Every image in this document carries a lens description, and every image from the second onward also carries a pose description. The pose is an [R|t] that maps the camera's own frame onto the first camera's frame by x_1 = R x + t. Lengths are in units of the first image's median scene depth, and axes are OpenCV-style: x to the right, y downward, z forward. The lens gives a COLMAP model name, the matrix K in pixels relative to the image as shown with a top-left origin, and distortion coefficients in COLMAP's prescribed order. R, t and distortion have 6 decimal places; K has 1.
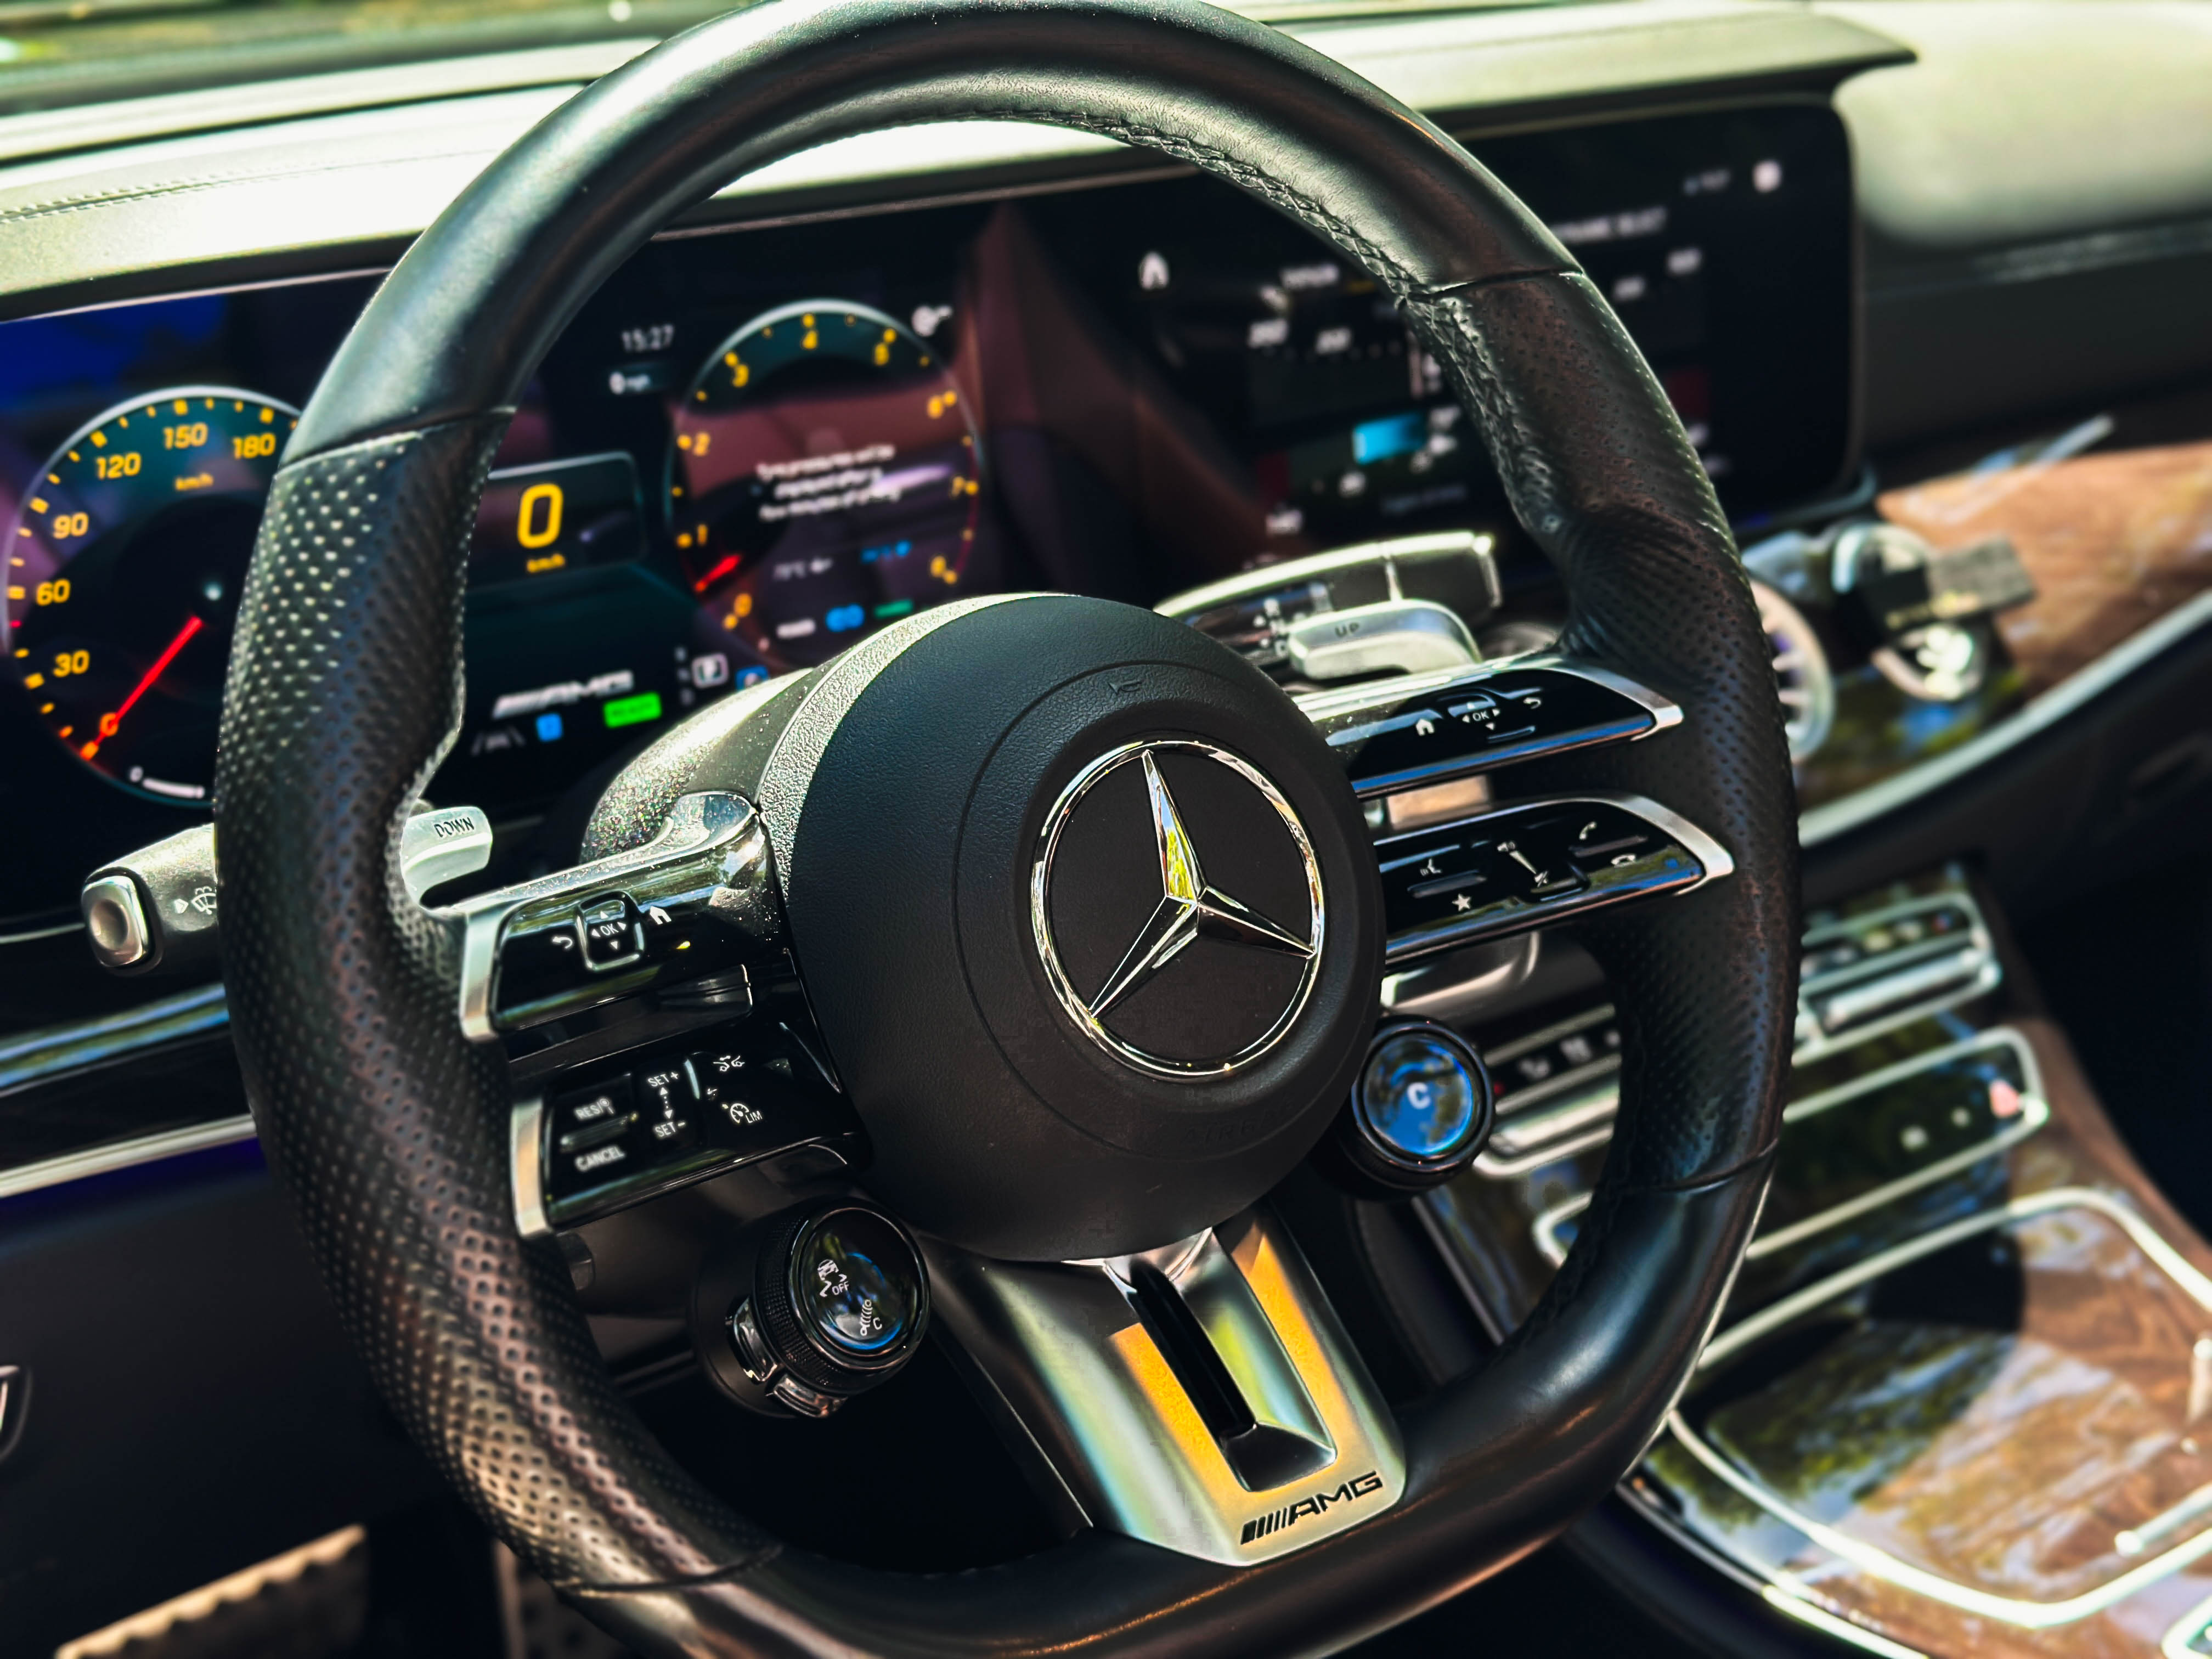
lens RADIAL K [[3105.2, 0, 1109.8], [0, 3105.2, 830.5], [0, 0, 1]] dist [0.099944, 0.000000]
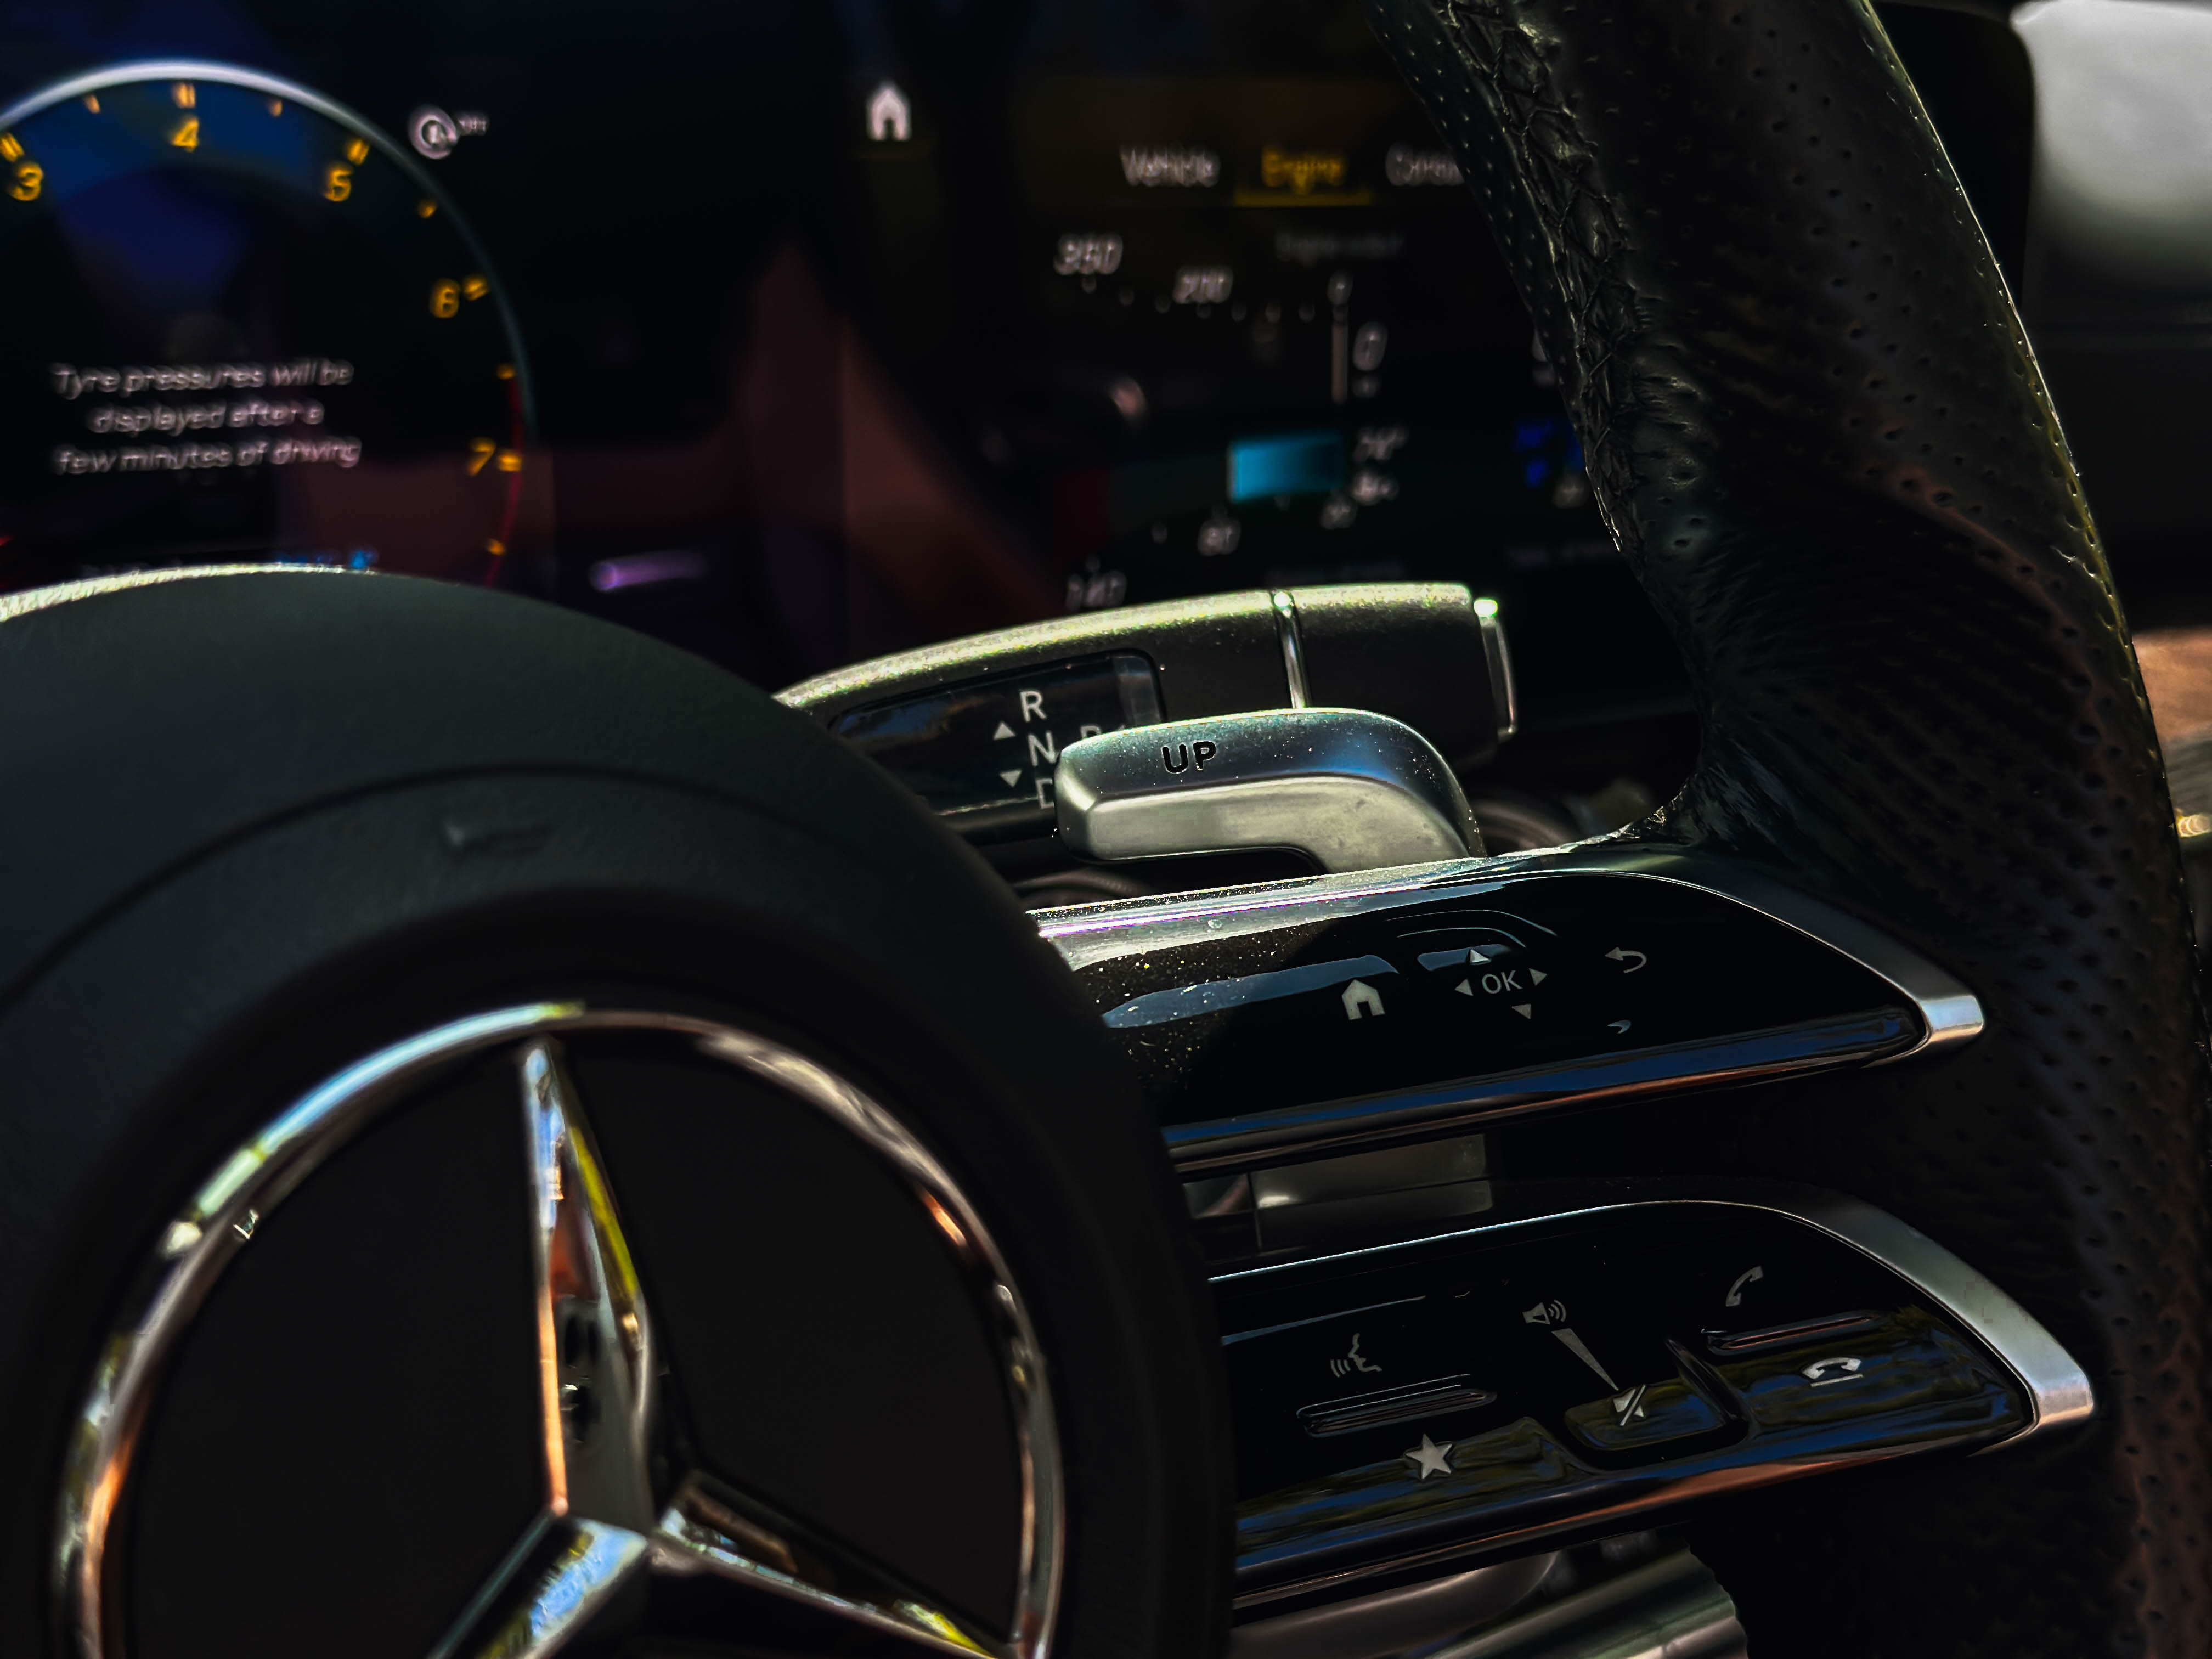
lens RADIAL K [[3105.2, 0, 1085.7], [0, 3105.2, 834.9], [0, 0, 1]] dist [0.099944, 0.000000]
pose [[0.996415, 0.074193, 0.040642, 0.046659], [-0.071720, 0.995663, -0.059264, -0.027570], [-0.044863, 0.056136, 0.997415, 0.585734]]
